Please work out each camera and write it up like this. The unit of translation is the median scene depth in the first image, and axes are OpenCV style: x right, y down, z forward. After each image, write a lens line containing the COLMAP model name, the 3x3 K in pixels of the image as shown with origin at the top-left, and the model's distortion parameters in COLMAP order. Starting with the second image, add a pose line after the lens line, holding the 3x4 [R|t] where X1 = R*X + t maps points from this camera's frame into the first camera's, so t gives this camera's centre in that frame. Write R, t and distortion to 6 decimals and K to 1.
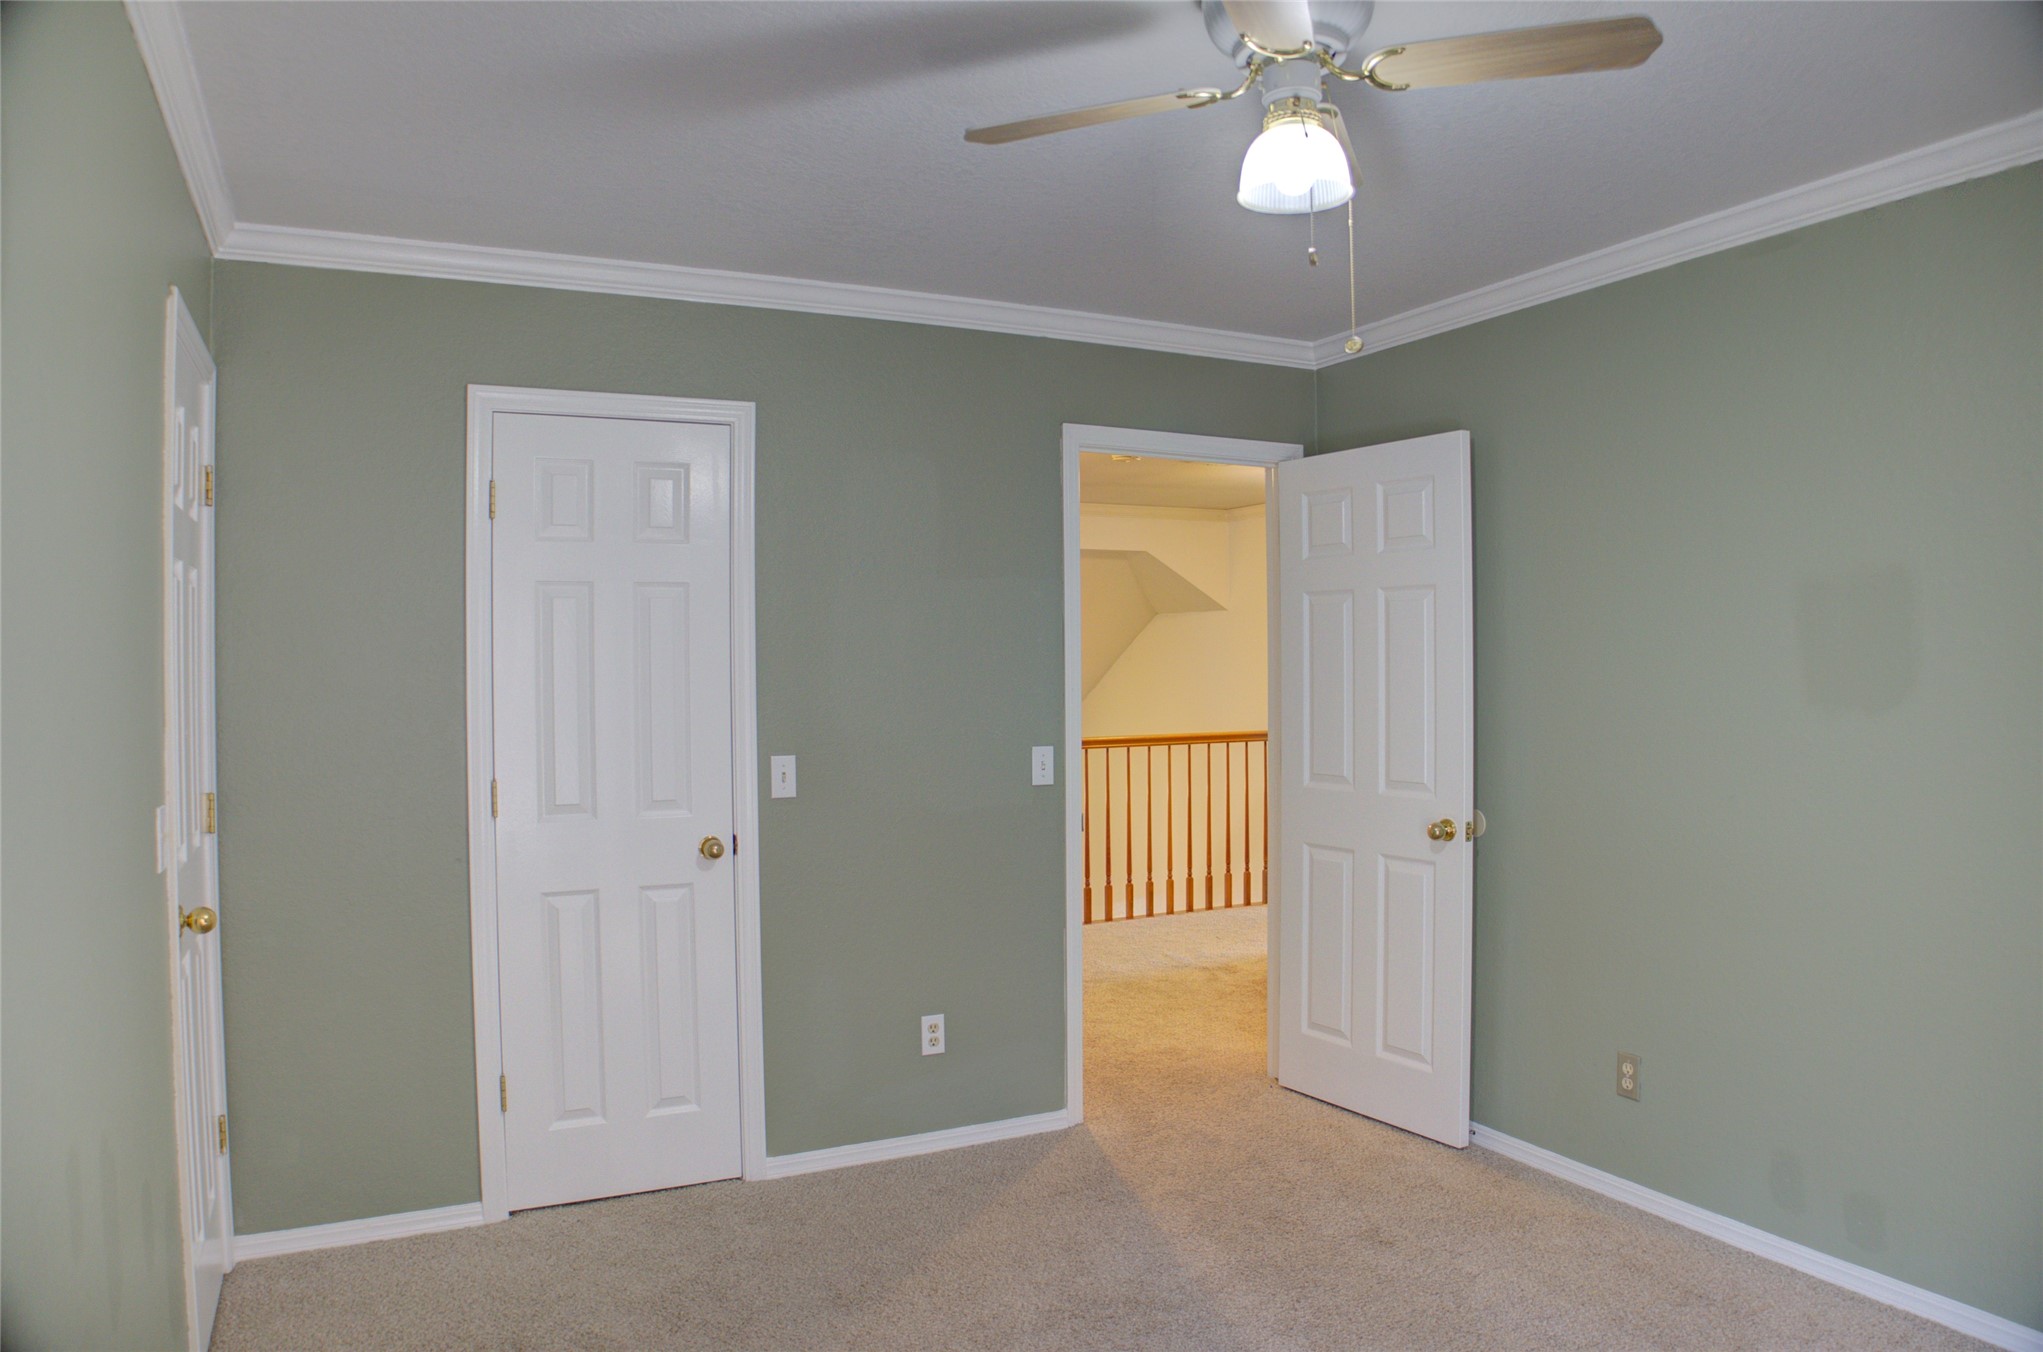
lens RADIAL K [[1386.8, 0, 1023.2], [0, 1386.8, 645.0], [0, 0, 1]] dist [-0.124832, 0.082414]
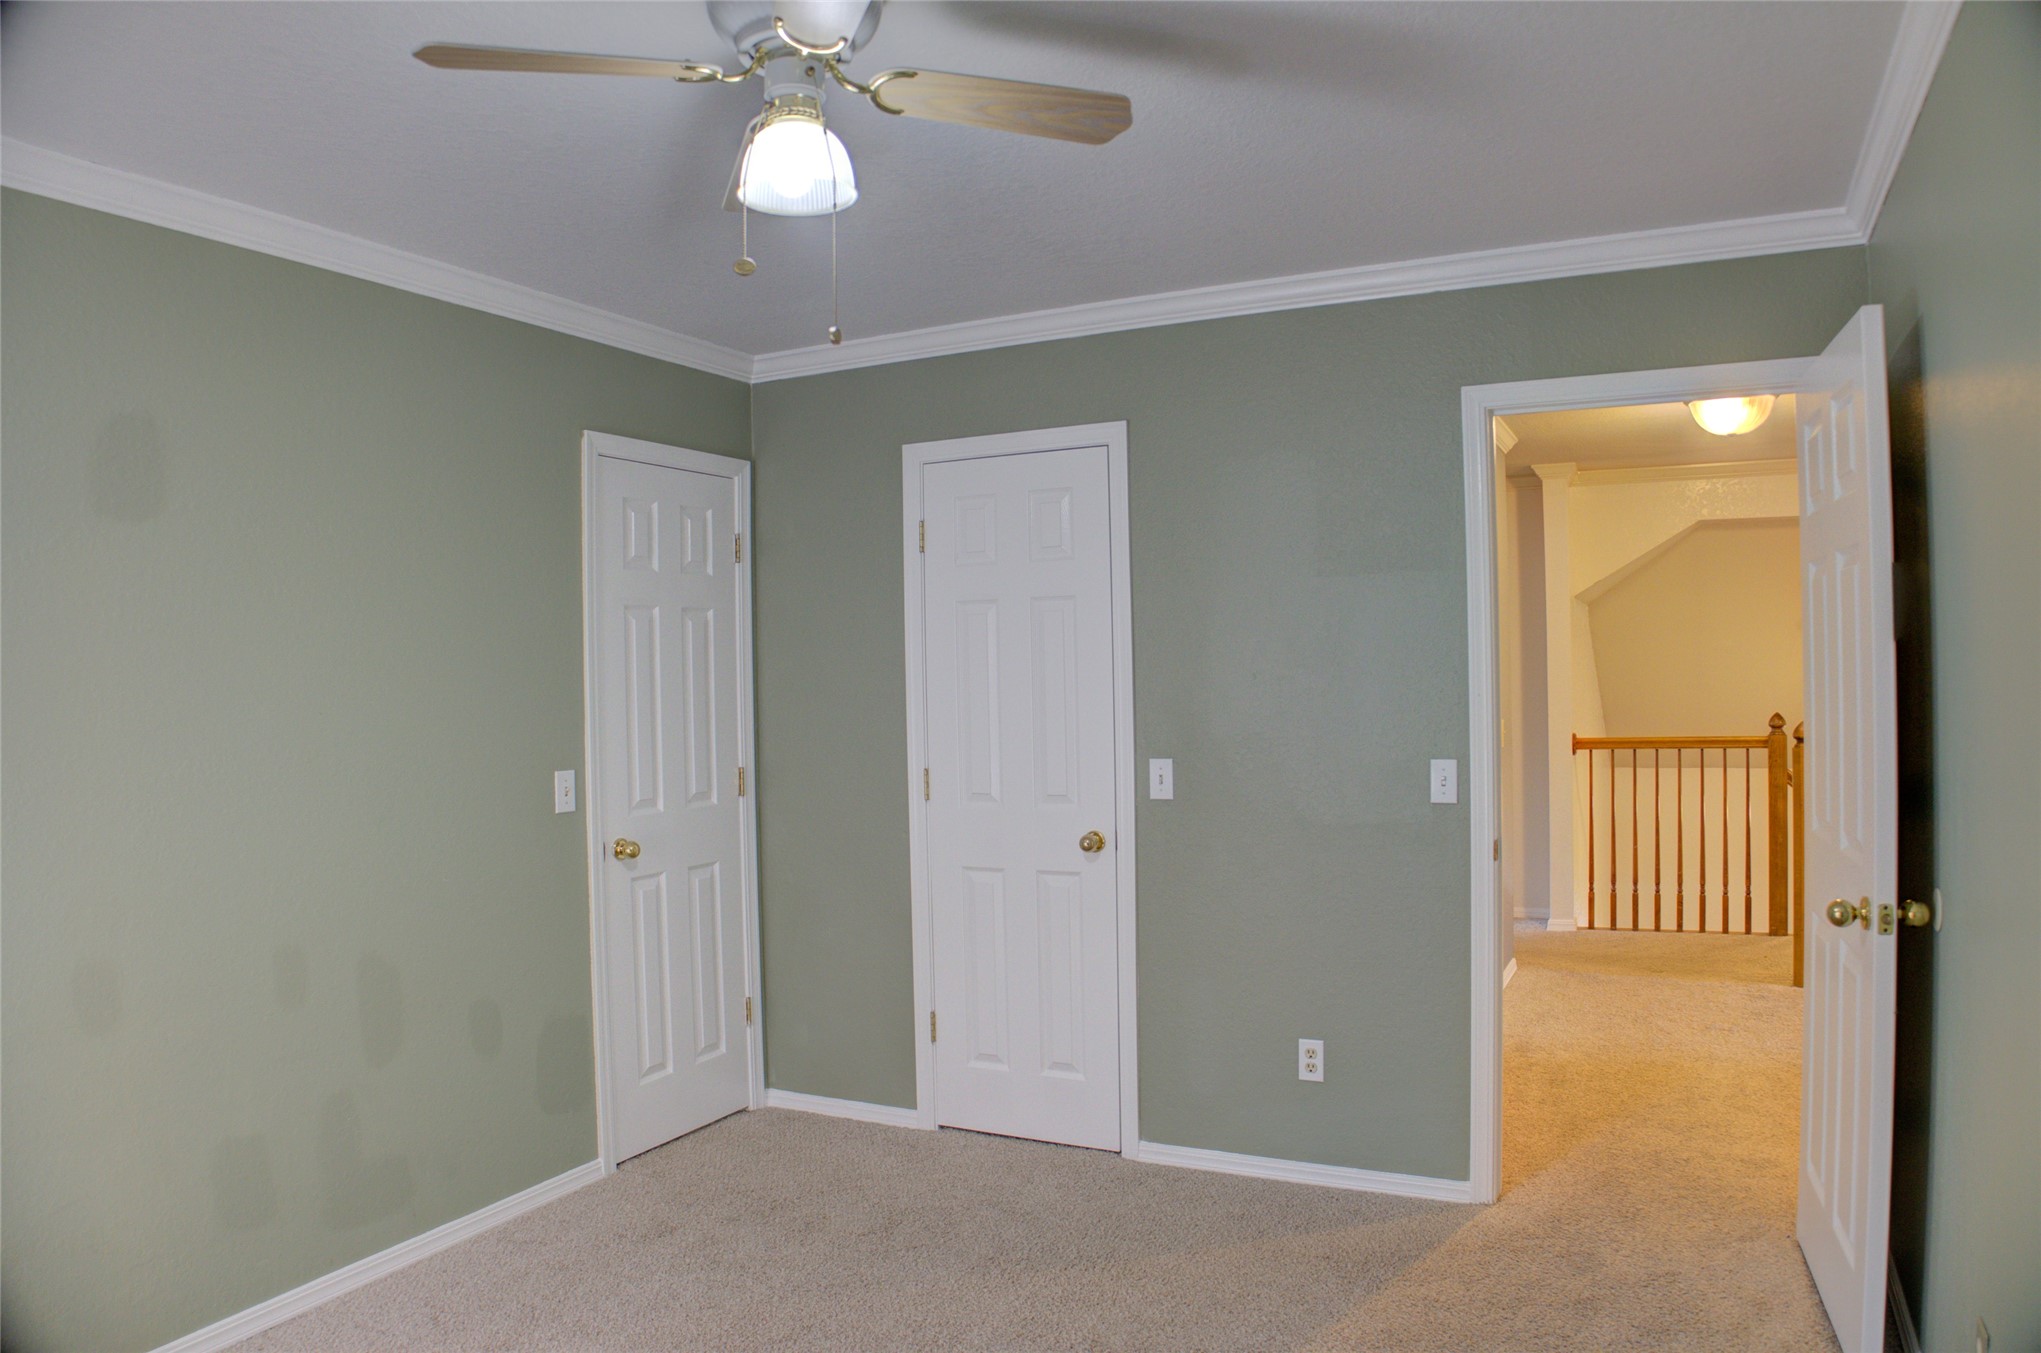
lens RADIAL K [[1387.0, 0, 1020.5], [0, 1387.0, 676.5], [0, 0, 1]] dist [-0.076021, 0.005955]
pose [[0.603496, -0.003022, -0.797360, 0.599277], [0.031874, 0.999285, 0.020337, -0.005978], [0.796729, -0.037689, 0.603161, 0.295677]]
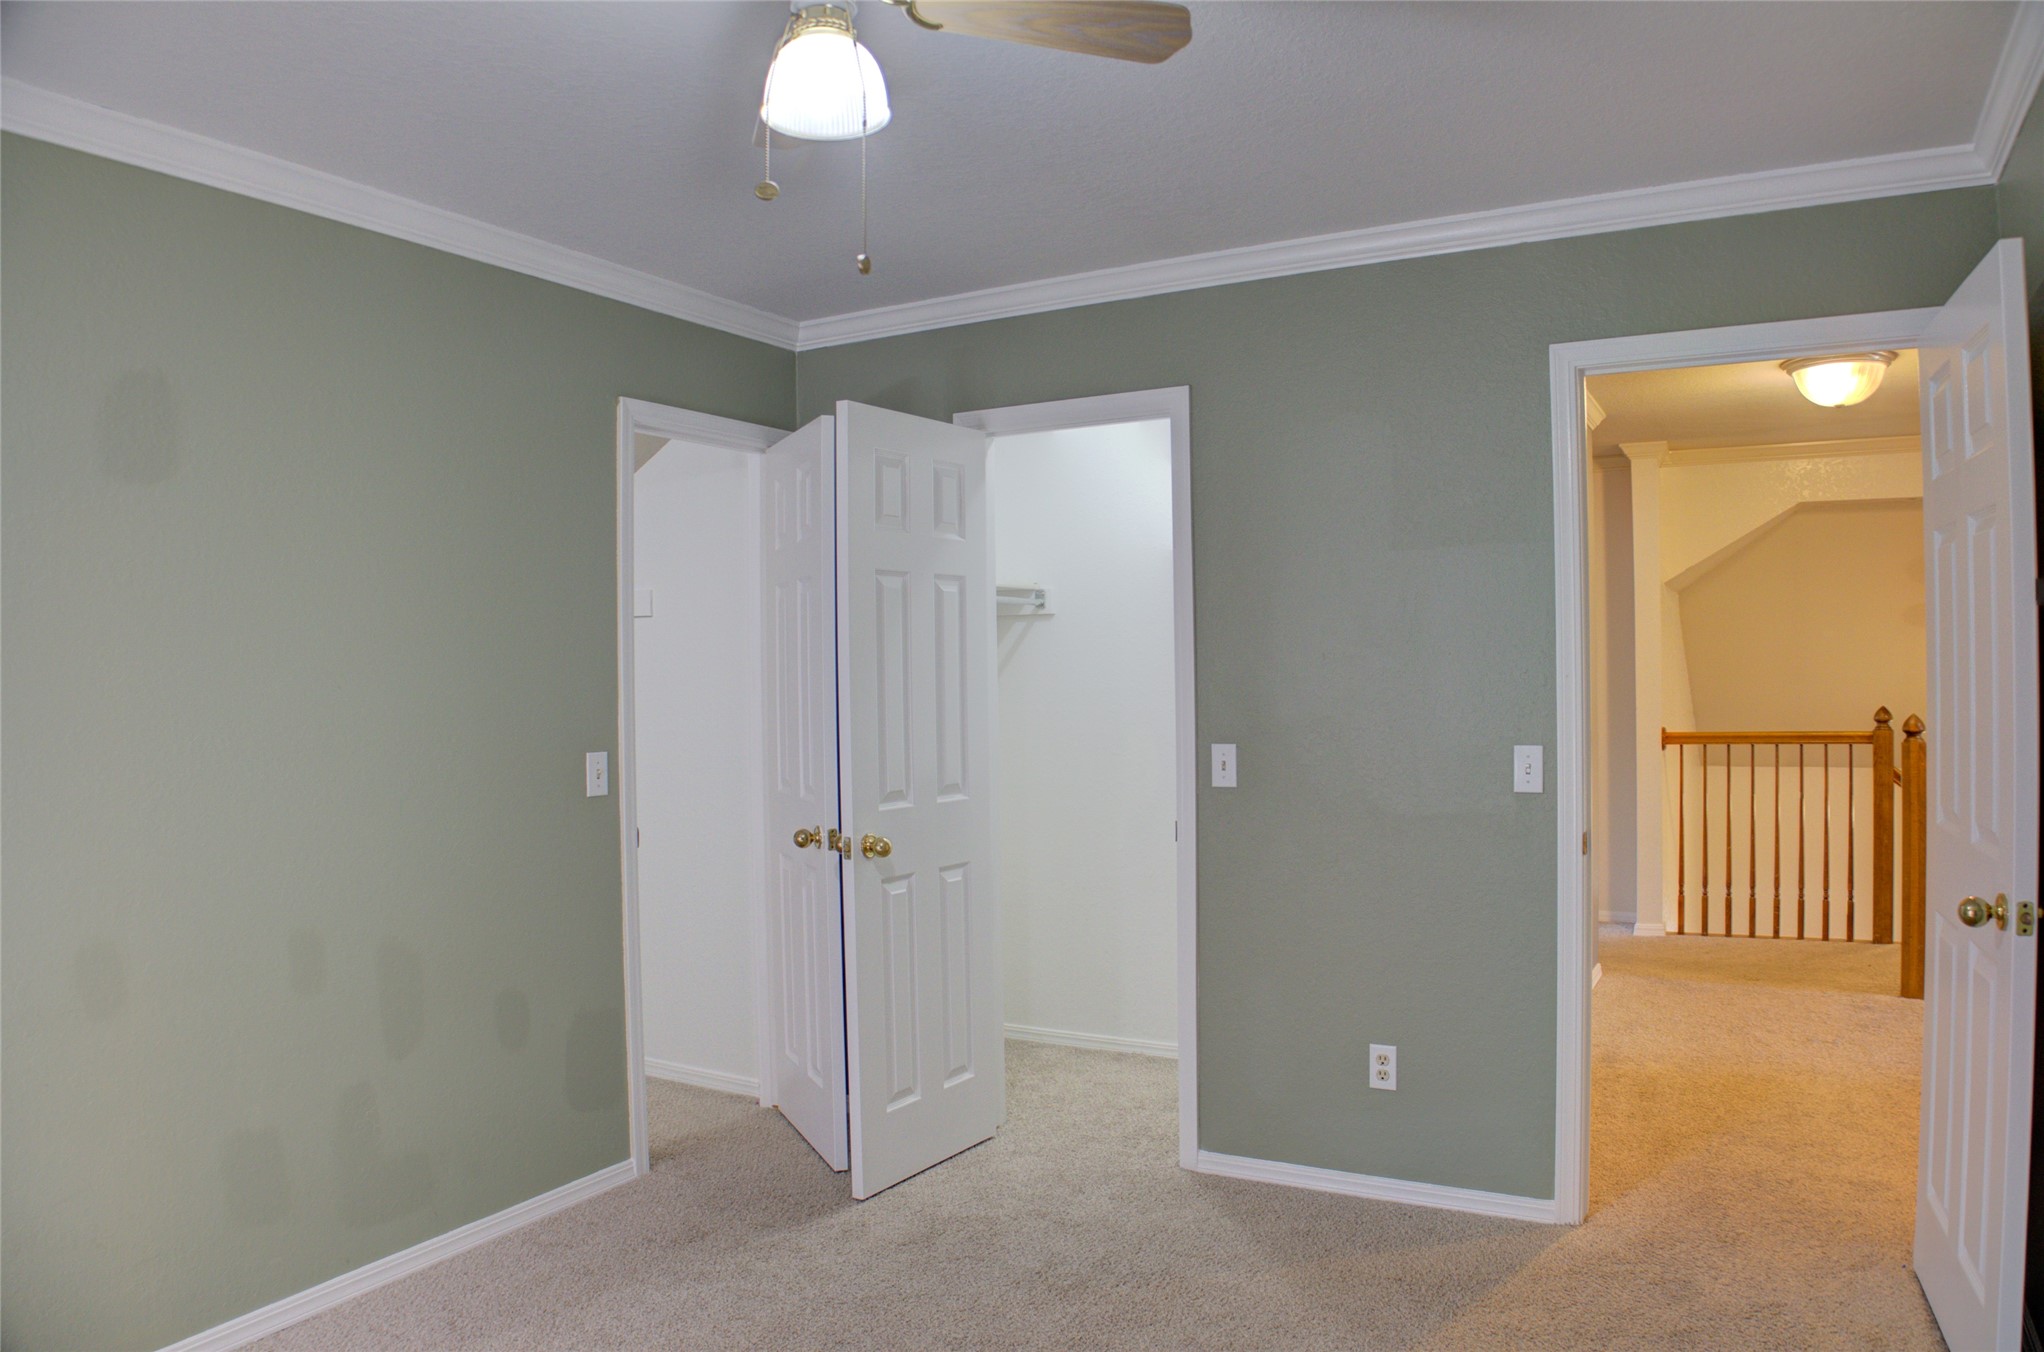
lens RADIAL K [[1411.6, 0, 1022.0], [0, 1411.6, 676.0], [0, 0, 1]] dist [-0.068448, -0.003191]
pose [[0.567617, 0.001152, -0.823292, 0.571952], [0.027562, 0.999412, 0.020400, 0.007972], [0.822831, -0.034271, 0.567251, 0.324359]]
